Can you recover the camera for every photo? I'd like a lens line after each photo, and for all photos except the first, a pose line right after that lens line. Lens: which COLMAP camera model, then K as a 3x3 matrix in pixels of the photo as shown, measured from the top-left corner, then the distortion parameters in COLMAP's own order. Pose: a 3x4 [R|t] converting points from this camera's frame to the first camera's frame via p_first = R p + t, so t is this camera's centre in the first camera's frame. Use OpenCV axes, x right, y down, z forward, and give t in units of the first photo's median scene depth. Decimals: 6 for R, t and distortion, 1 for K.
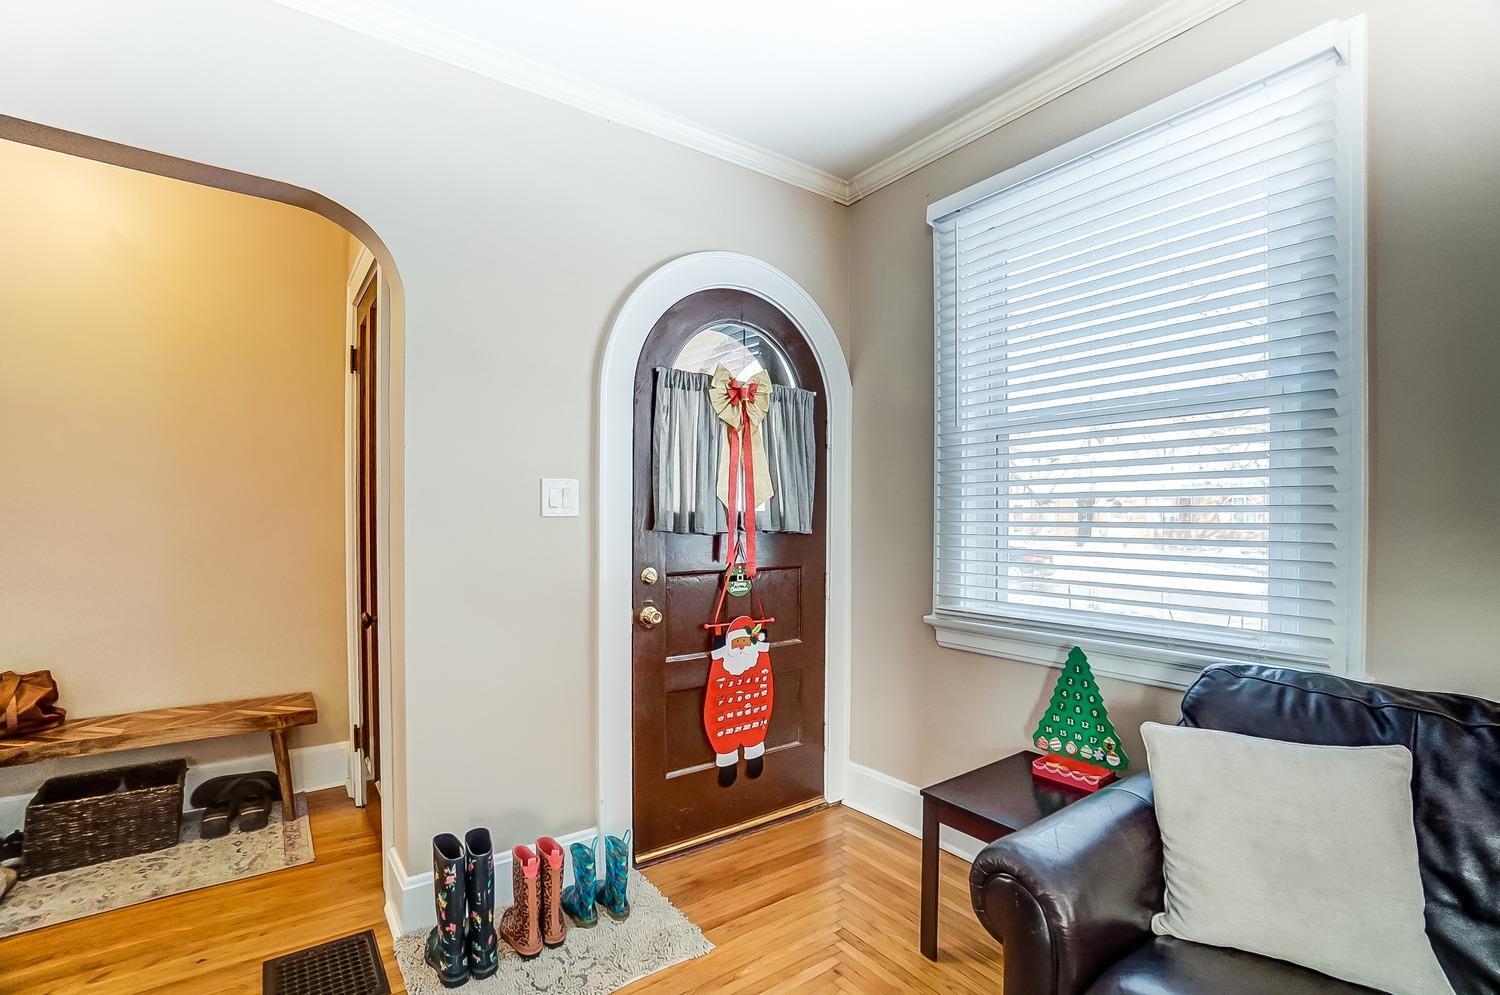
lens RADIAL K [[661.0, 0, 745.3], [0, 661.0, 512.4], [0, 0, 1]] dist [-0.031933, 0.000820]
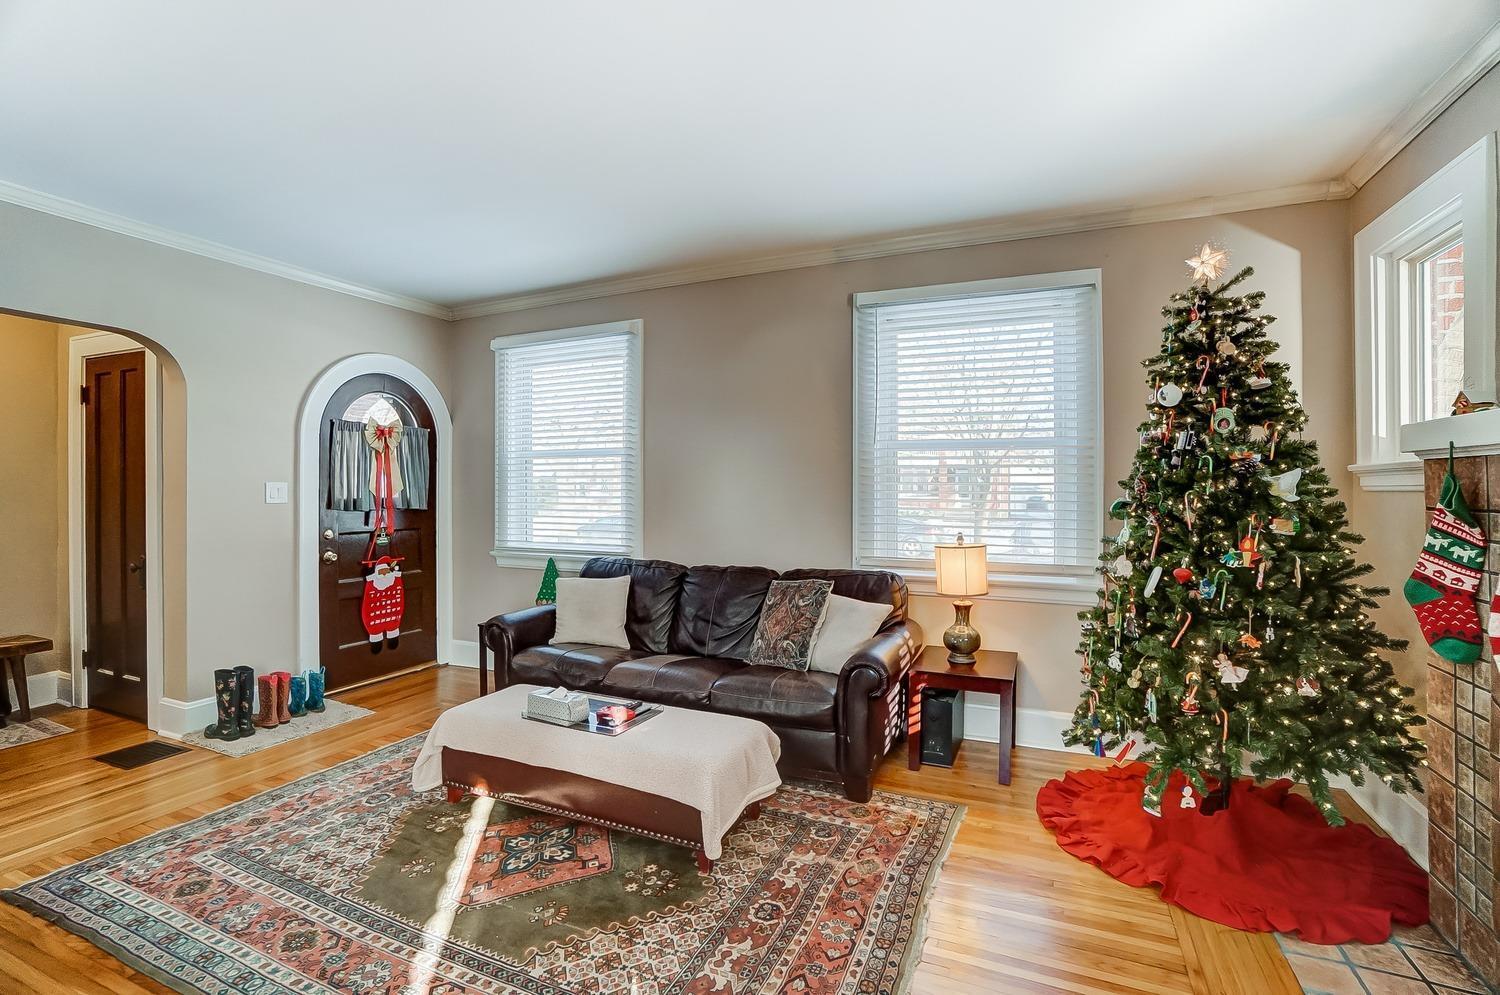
lens RADIAL K [[661.0, 0, 735.9], [0, 661.0, 496.7], [0, 0, 1]] dist [-0.031933, 0.000820]
pose [[0.865888, -0.006331, 0.500197, -0.069723], [-0.003562, 0.999817, 0.018821, -0.042571], [-0.500224, -0.018079, 0.865707, -1.038458]]
